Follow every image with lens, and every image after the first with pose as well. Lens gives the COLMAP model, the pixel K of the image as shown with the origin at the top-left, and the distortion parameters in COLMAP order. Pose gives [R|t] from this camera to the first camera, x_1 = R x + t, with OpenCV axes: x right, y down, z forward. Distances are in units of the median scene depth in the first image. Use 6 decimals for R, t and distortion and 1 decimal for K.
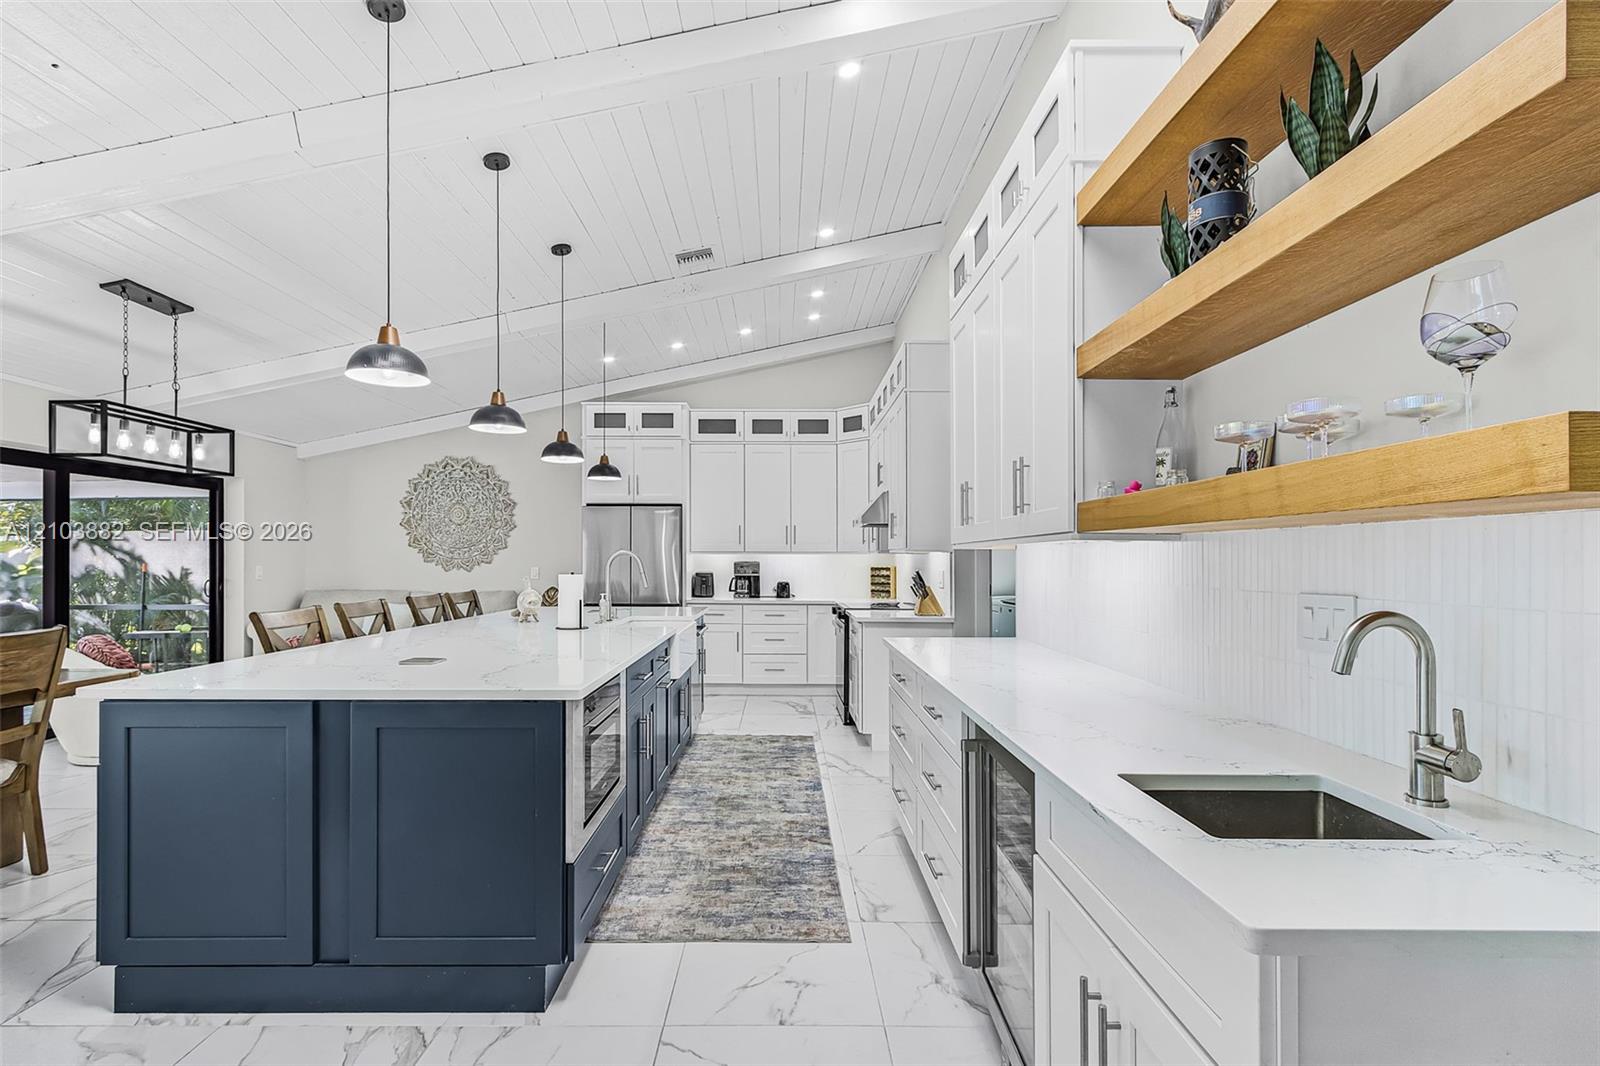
lens RADIAL K [[751.1, 0, 740.2], [0, 751.1, 554.3], [0, 0, 1]] dist [0.000573, 0.000305]
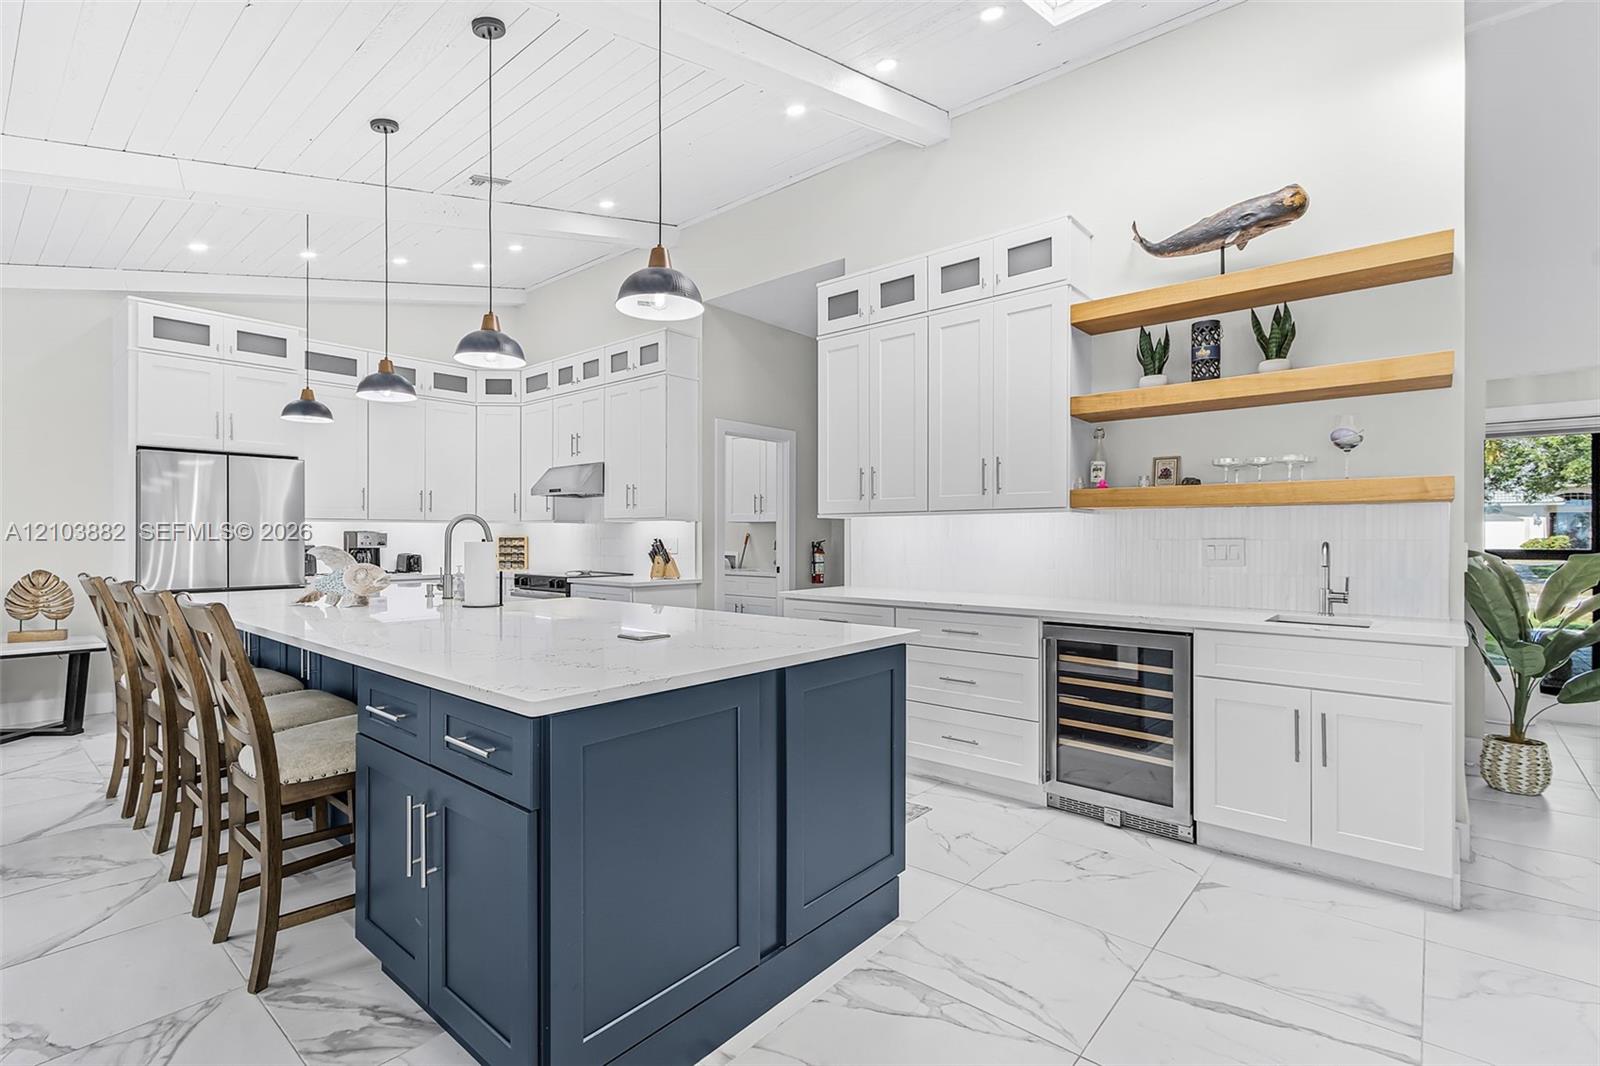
lens RADIAL K [[751.1, 0, 787.1], [0, 751.1, 533.1], [0, 0, 1]] dist [0.000573, 0.000305]
pose [[0.649805, 0.000189, 0.760101, -0.442429], [-0.004812, 0.999981, 0.003866, 0.008687], [-0.760086, -0.006170, 0.649794, 0.139781]]
